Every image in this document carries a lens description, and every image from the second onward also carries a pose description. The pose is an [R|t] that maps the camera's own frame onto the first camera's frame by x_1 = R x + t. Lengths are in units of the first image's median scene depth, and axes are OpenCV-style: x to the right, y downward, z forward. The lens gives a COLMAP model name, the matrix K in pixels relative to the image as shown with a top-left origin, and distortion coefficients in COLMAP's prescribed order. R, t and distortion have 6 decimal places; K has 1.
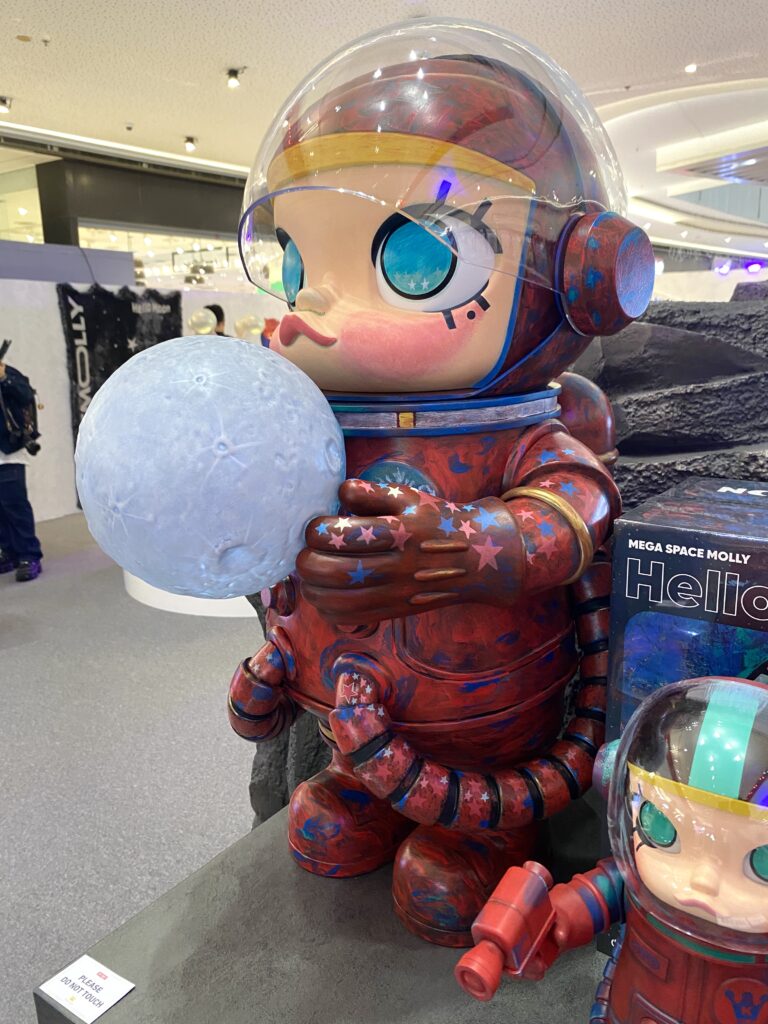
lens RADIAL K [[771.7, 0, 384.0], [0, 771.7, 512.0], [0, 0, 1]] dist [0.007341, -0.027024]
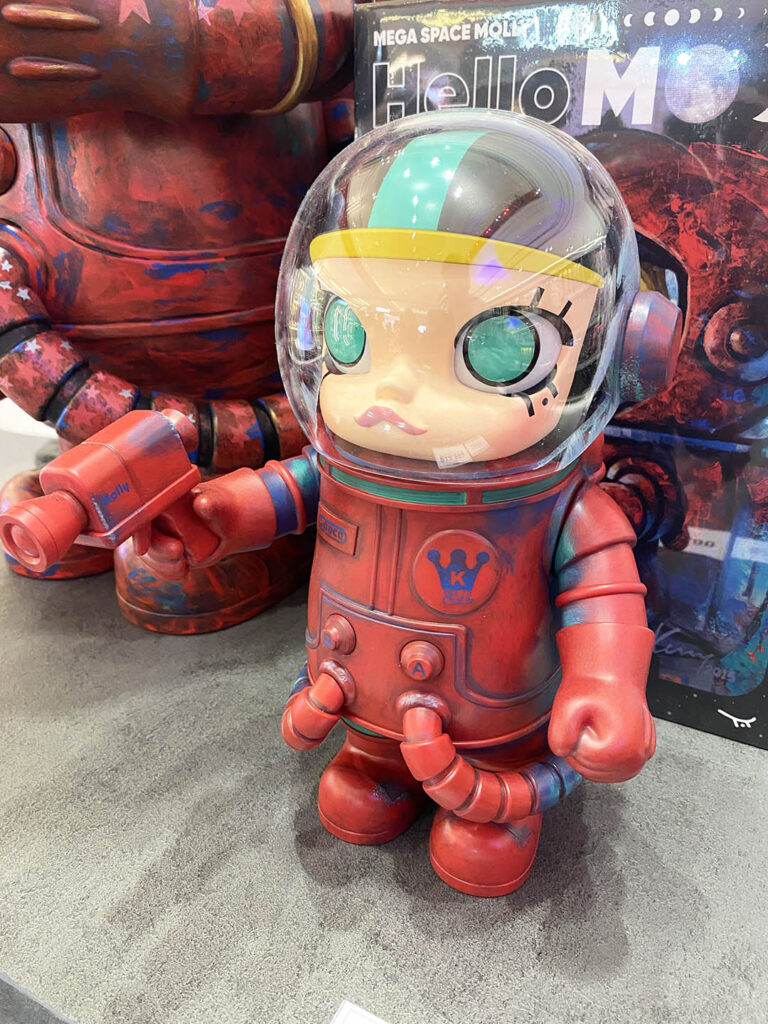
lens RADIAL K [[771.7, 0, 384.0], [0, 771.7, 512.0], [0, 0, 1]] dist [0.007341, -0.027024]
pose [[0.991380, -0.031907, 0.127071, 0.223726], [0.006161, 0.980172, 0.198054, 0.316886], [-0.130870, -0.195564, 0.971920, 0.245380]]
